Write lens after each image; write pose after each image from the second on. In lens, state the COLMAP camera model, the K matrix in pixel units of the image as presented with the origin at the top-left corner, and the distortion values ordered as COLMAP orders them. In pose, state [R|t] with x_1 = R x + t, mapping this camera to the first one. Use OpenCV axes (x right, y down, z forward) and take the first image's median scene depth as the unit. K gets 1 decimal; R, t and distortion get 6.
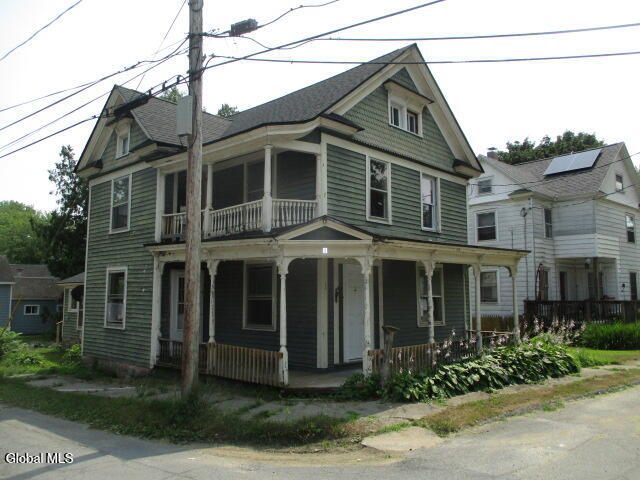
lens RADIAL K [[532.0, 0, 323.9], [0, 532.0, 239.7], [0, 0, 1]] dist [-0.017654, -0.002910]
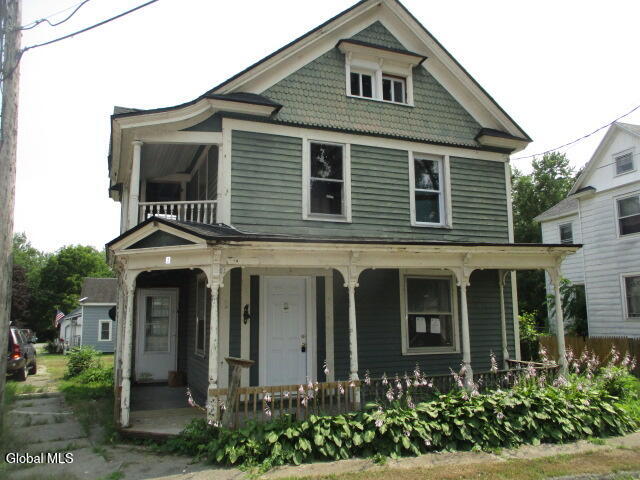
lens RADIAL K [[532.0, 0, 318.5], [0, 532.0, 240.4], [0, 0, 1]] dist [-0.017654, -0.002910]
pose [[0.909513, -0.063414, -0.410810, 0.396878], [0.054180, 0.997949, -0.034096, 0.022065], [0.412129, 0.008753, 0.911083, 0.267044]]
